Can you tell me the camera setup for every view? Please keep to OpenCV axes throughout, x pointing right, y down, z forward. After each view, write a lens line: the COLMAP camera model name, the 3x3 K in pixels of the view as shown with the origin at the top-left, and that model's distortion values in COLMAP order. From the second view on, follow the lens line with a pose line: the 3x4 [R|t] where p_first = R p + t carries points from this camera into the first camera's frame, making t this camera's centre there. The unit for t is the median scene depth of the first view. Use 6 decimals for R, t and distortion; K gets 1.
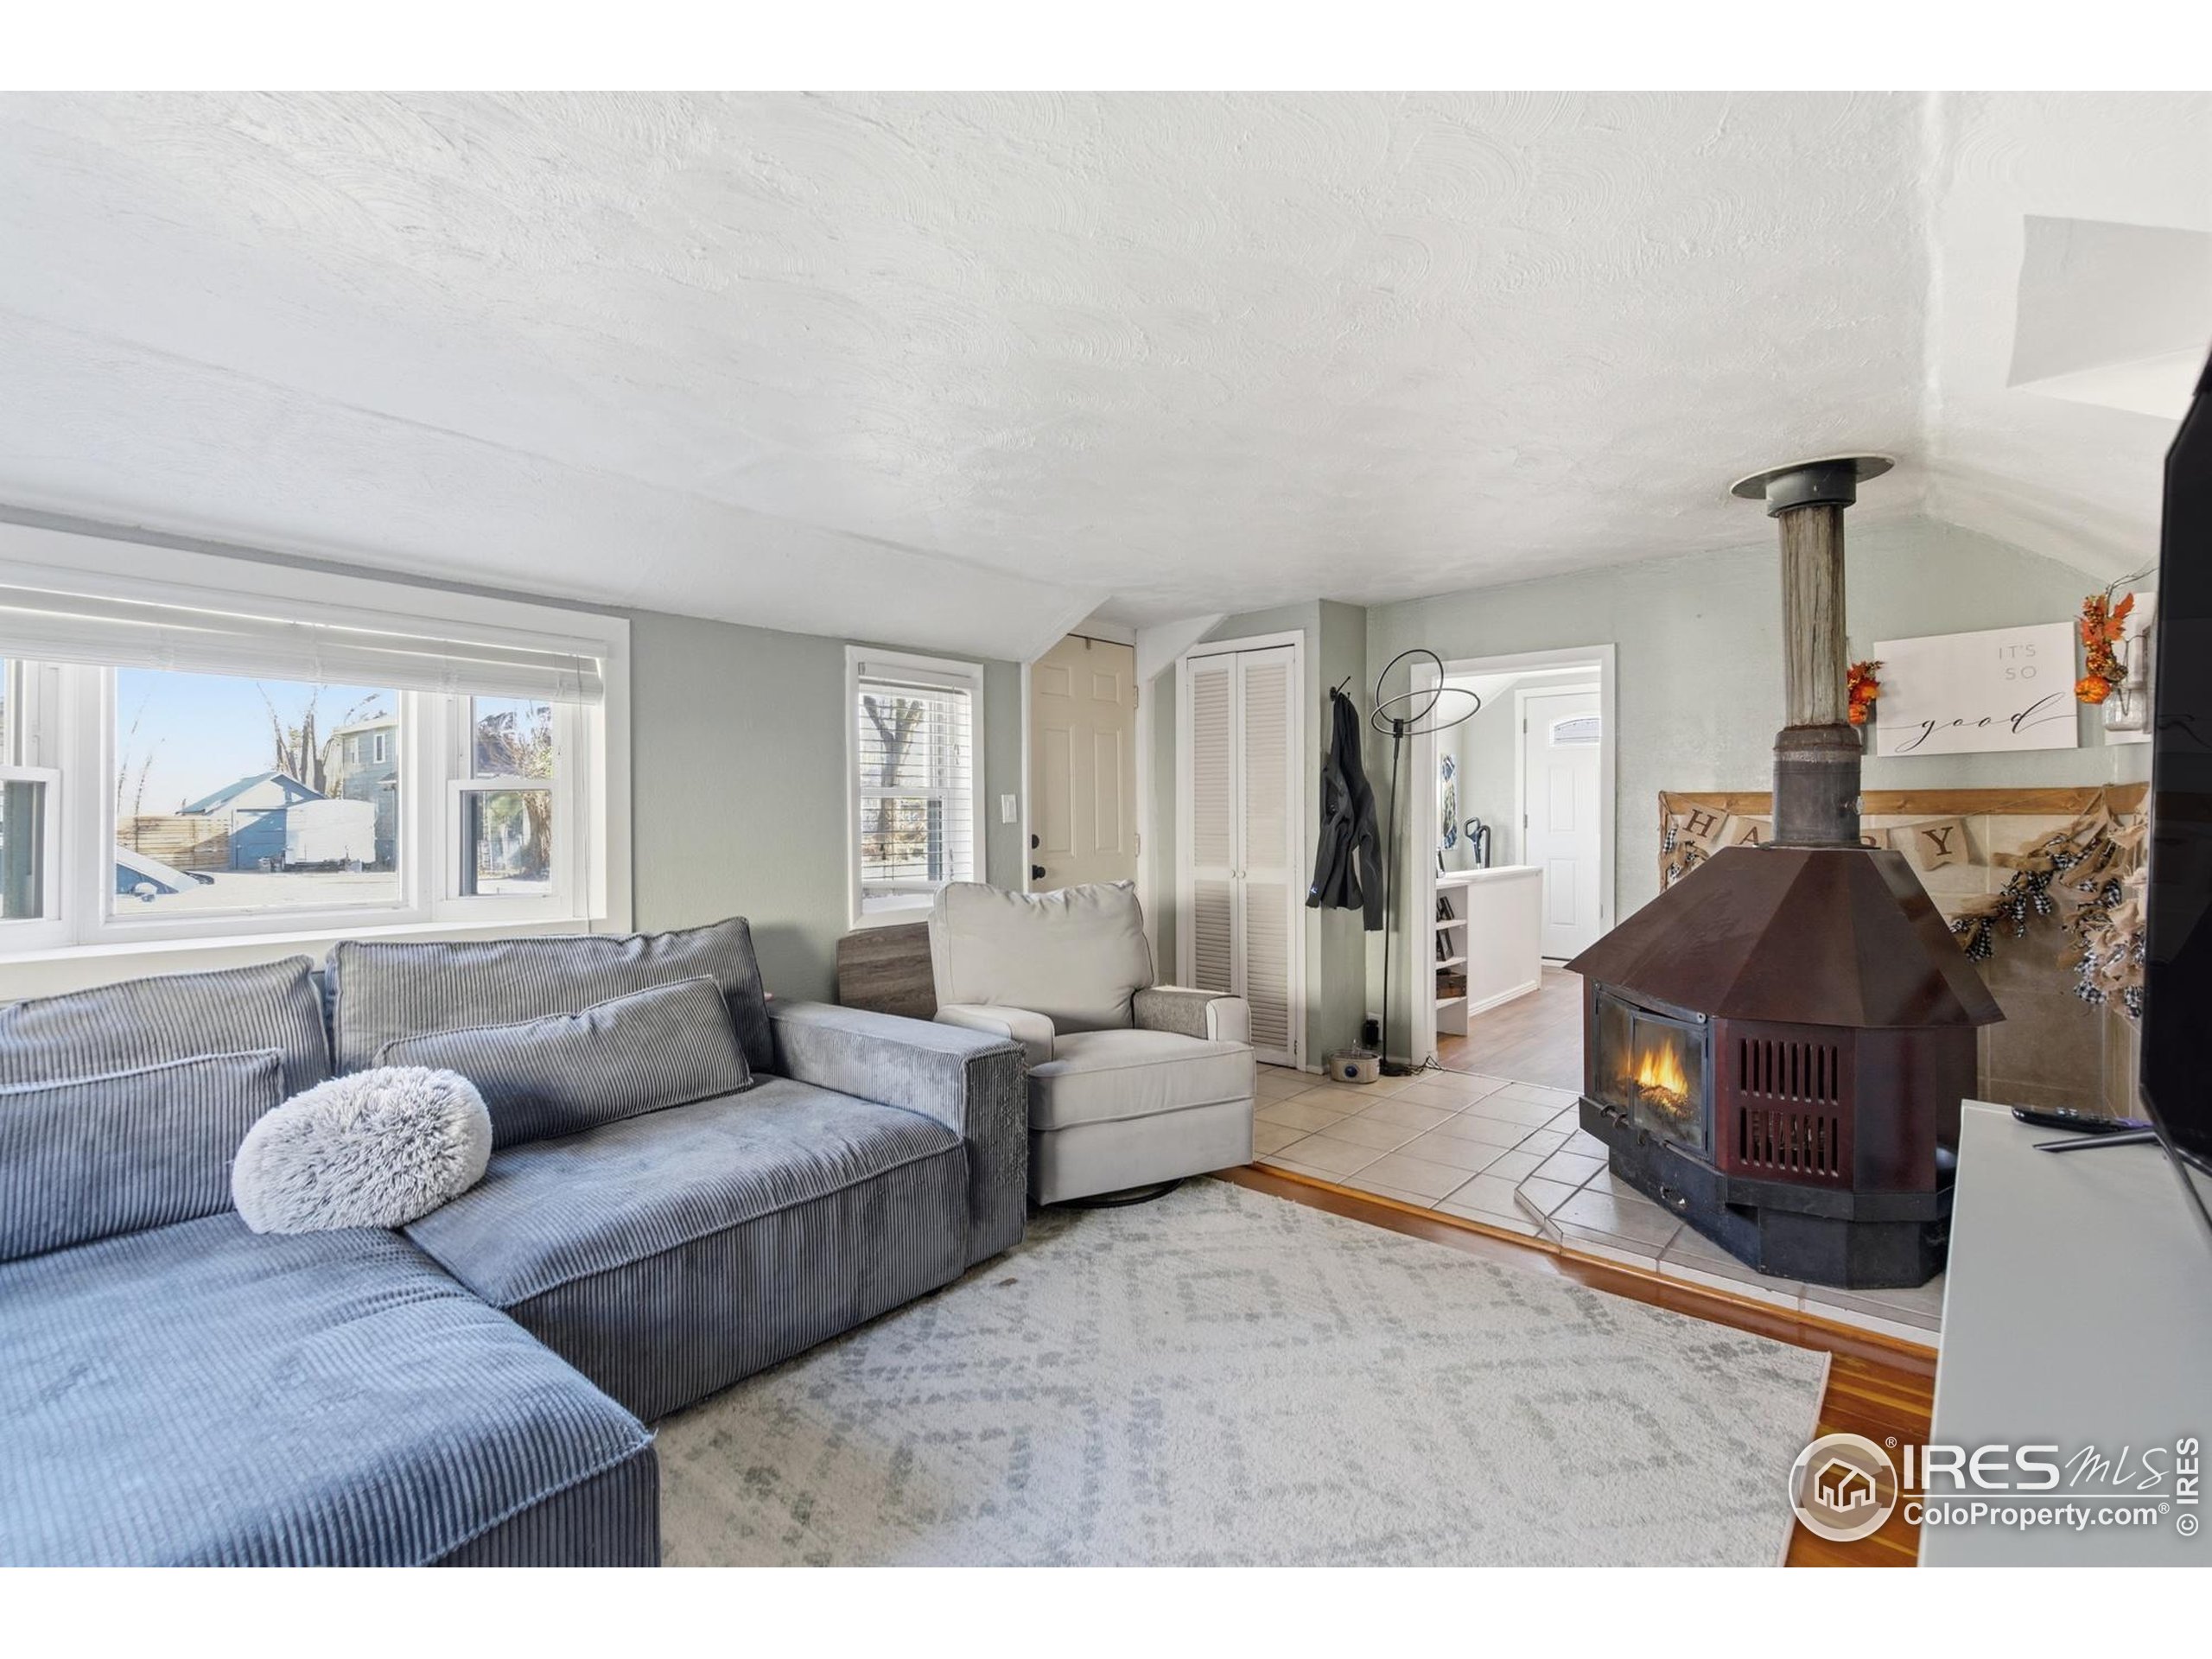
lens RADIAL K [[1020.5, 0, 1108.3], [0, 1020.5, 821.4], [0, 0, 1]] dist [-0.003472, -0.000552]
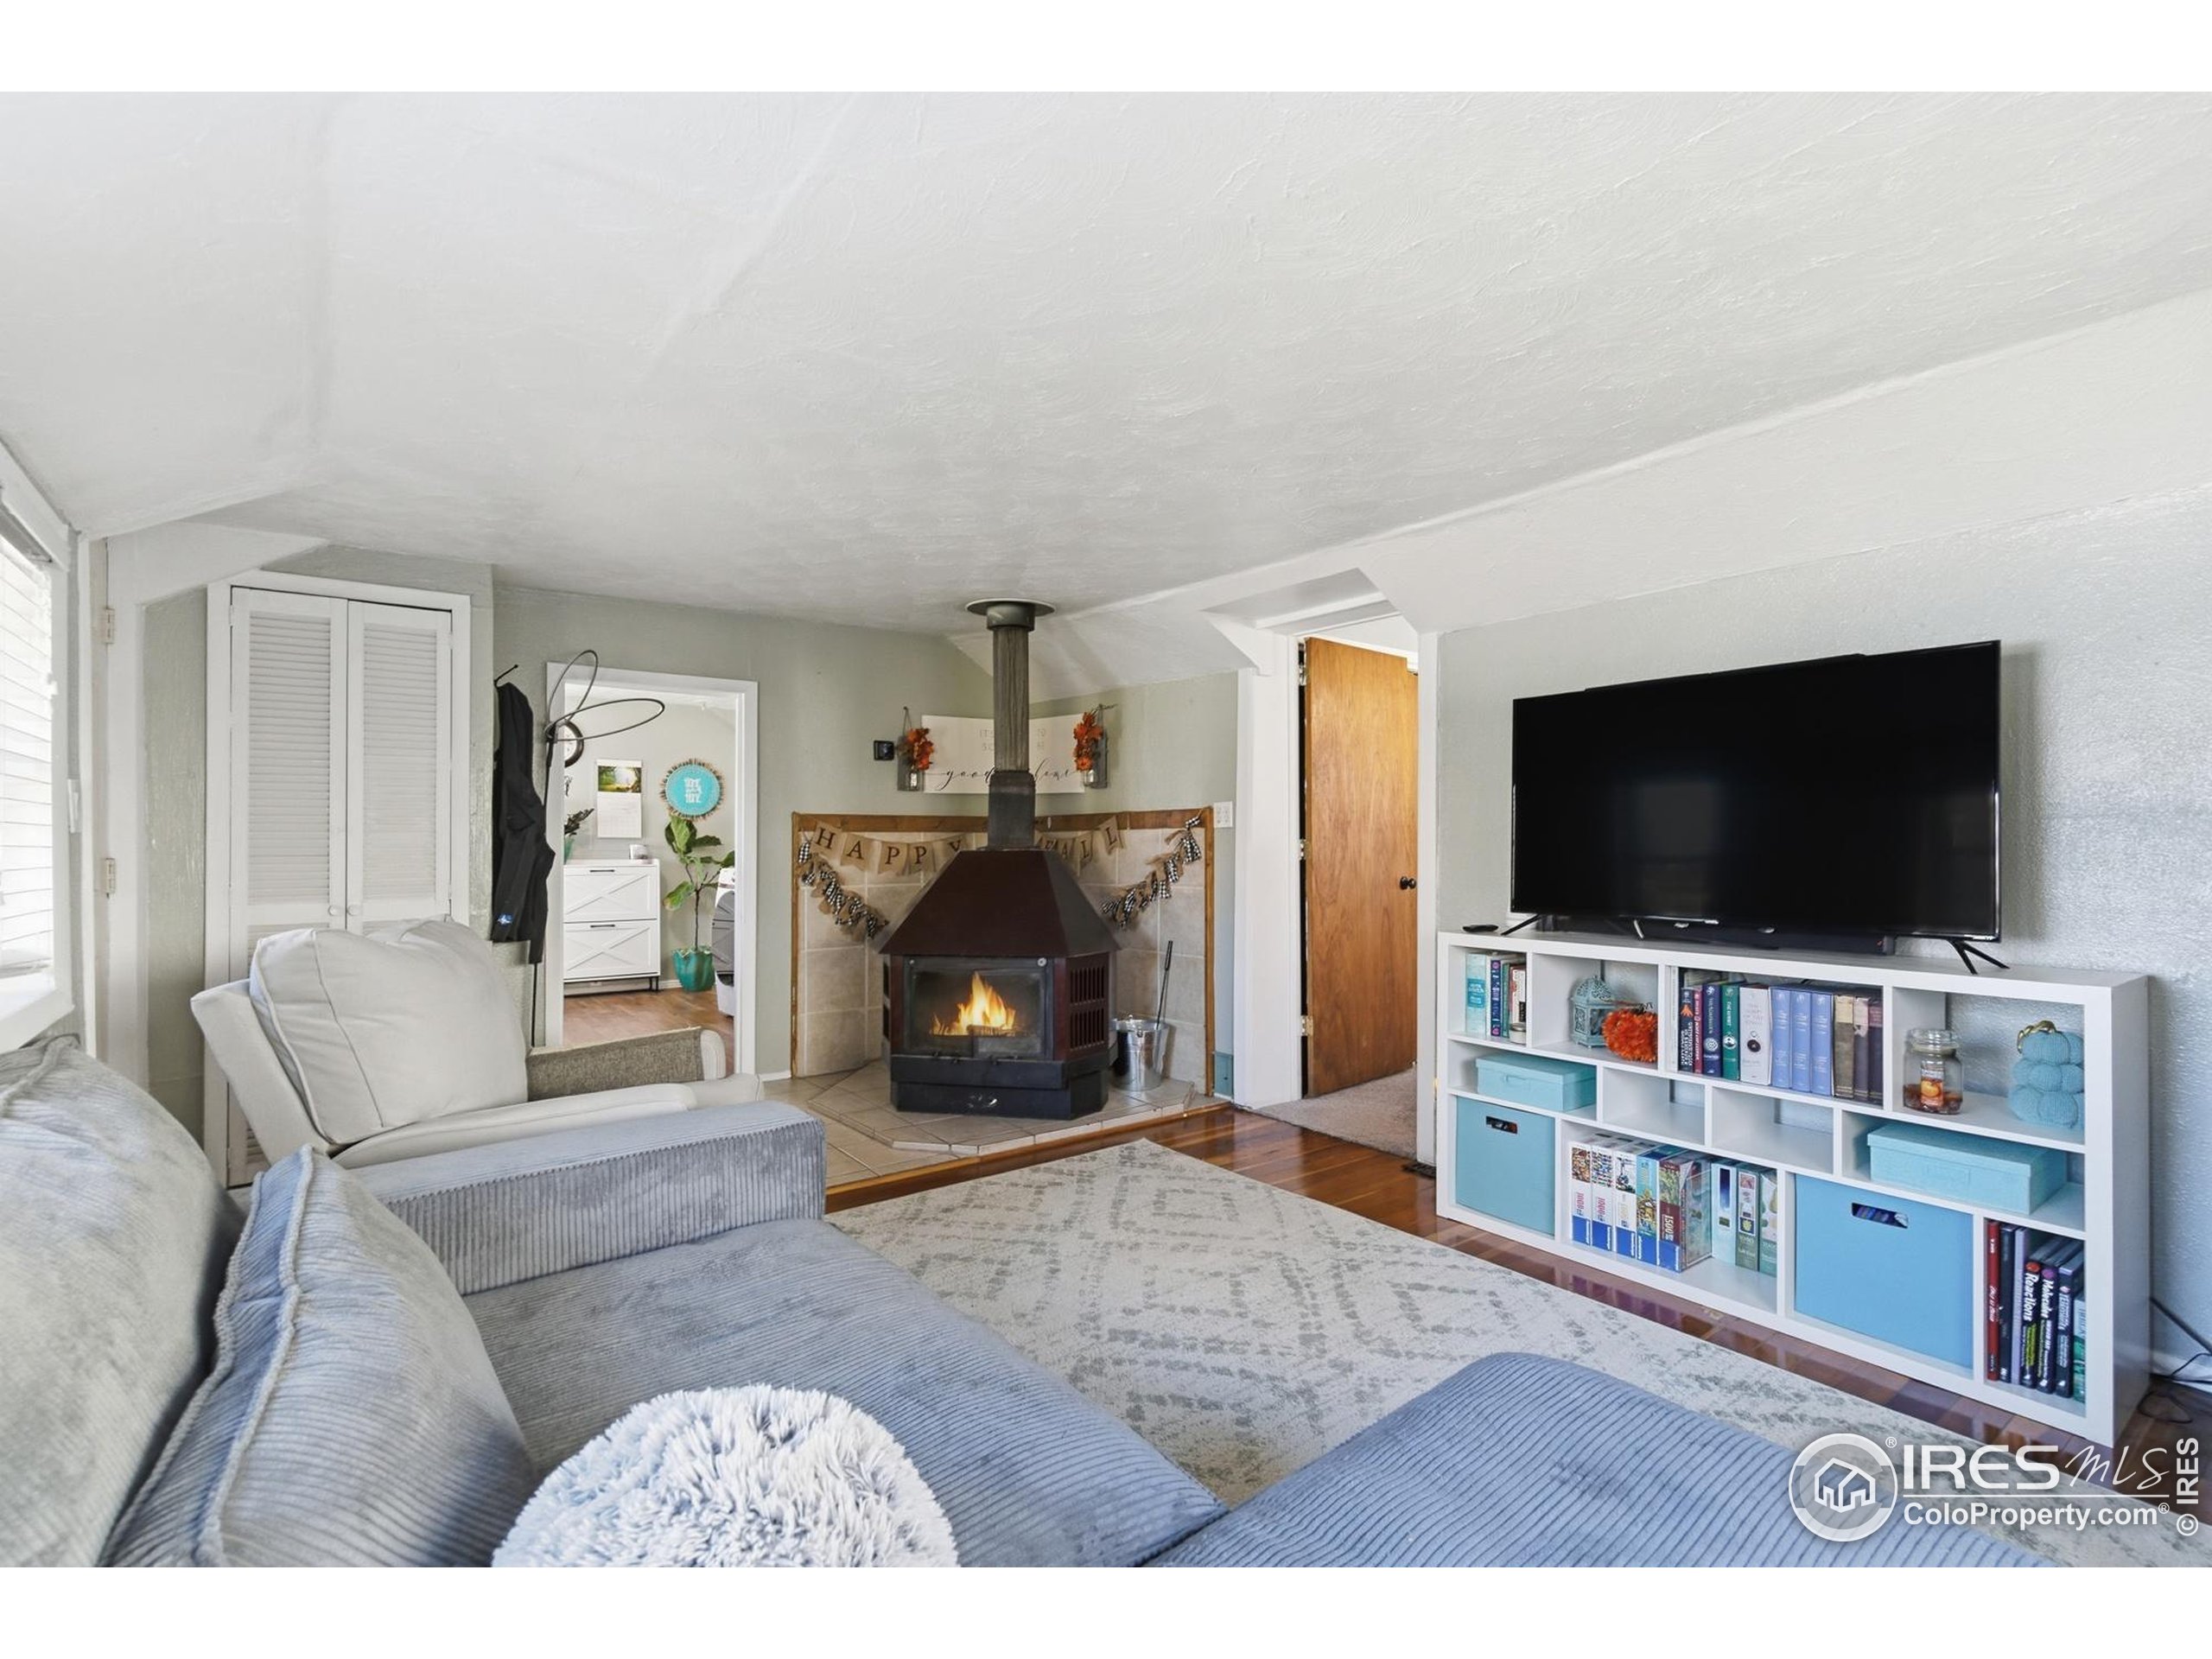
lens RADIAL K [[993.7, 0, 1117.2], [0, 993.7, 834.2], [0, 0, 1]] dist [0.001146, -0.000099]
pose [[0.193977, 0.012364, 0.980928, -0.700555], [0.013094, 0.999799, -0.015191, 0.025441], [-0.980919, 0.015791, 0.193776, 0.523977]]
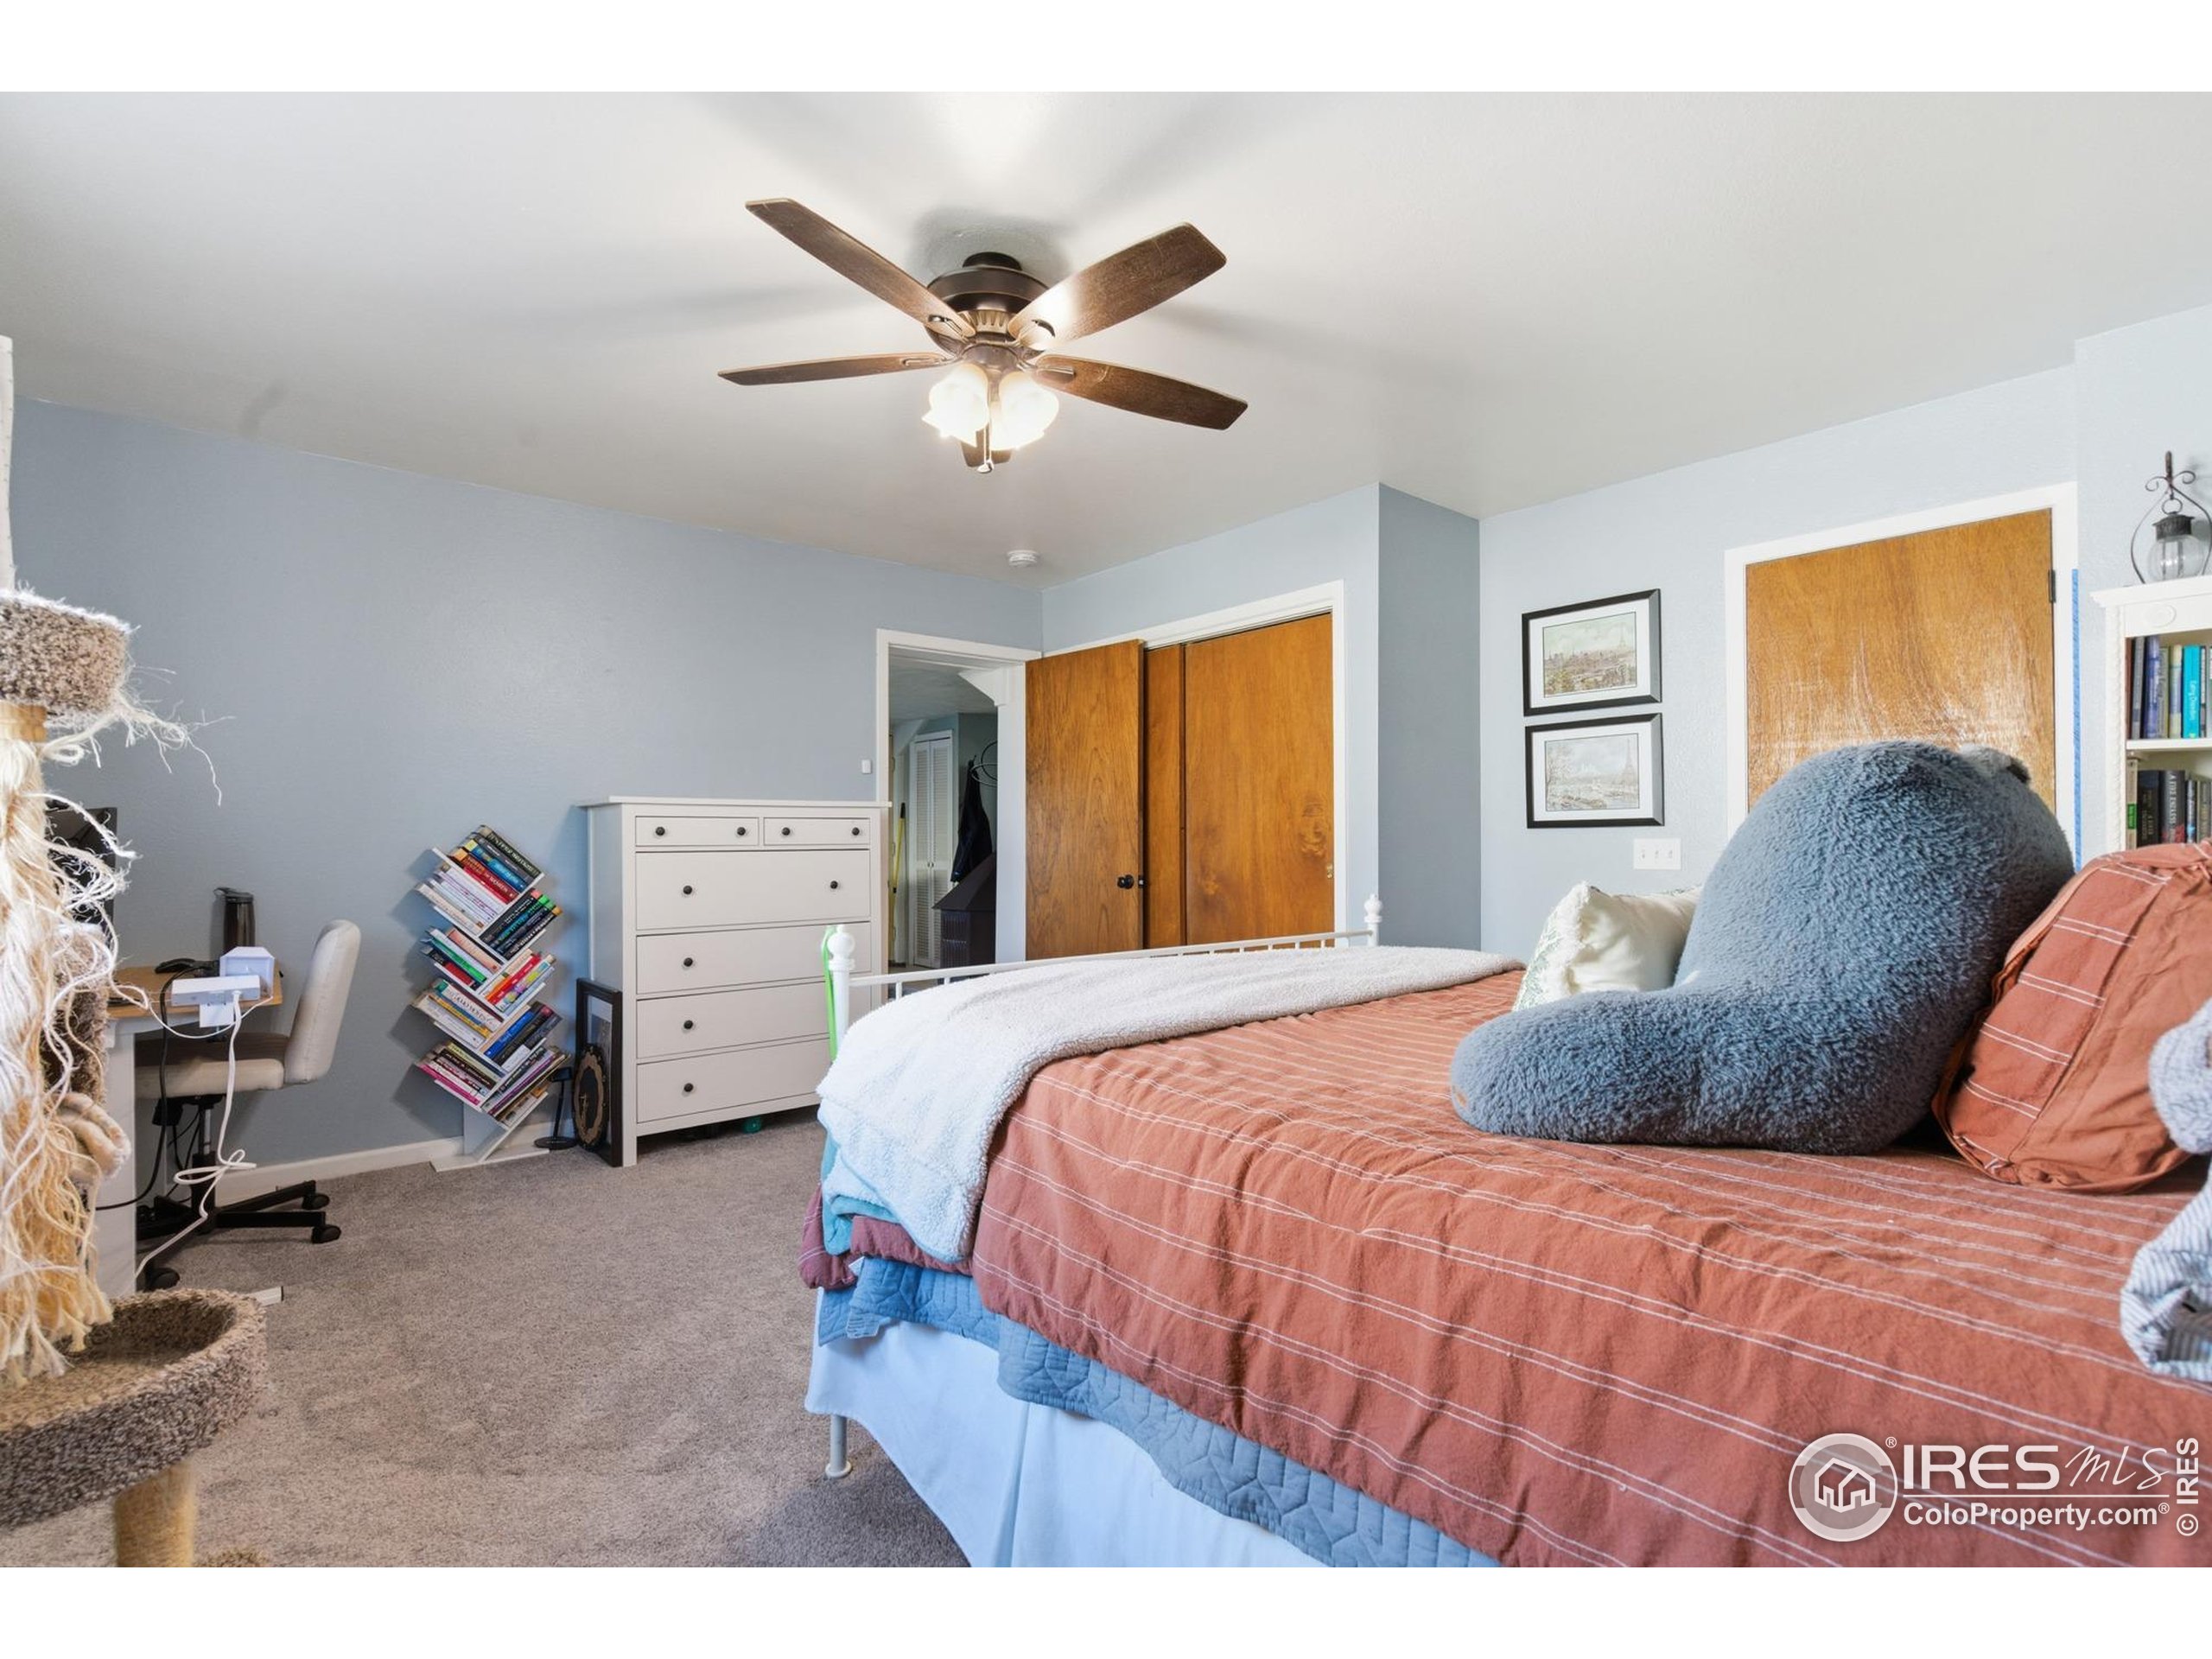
lens RADIAL K [[1020.5, 0, 1108.3], [0, 1020.5, 821.4], [0, 0, 1]] dist [-0.003472, -0.000552]
pose [[0.989497, -0.007634, -0.144351, 1.065789], [0.004027, 0.999673, -0.025266, 0.034038], [0.144497, 0.024419, 0.989204, -1.106394]]
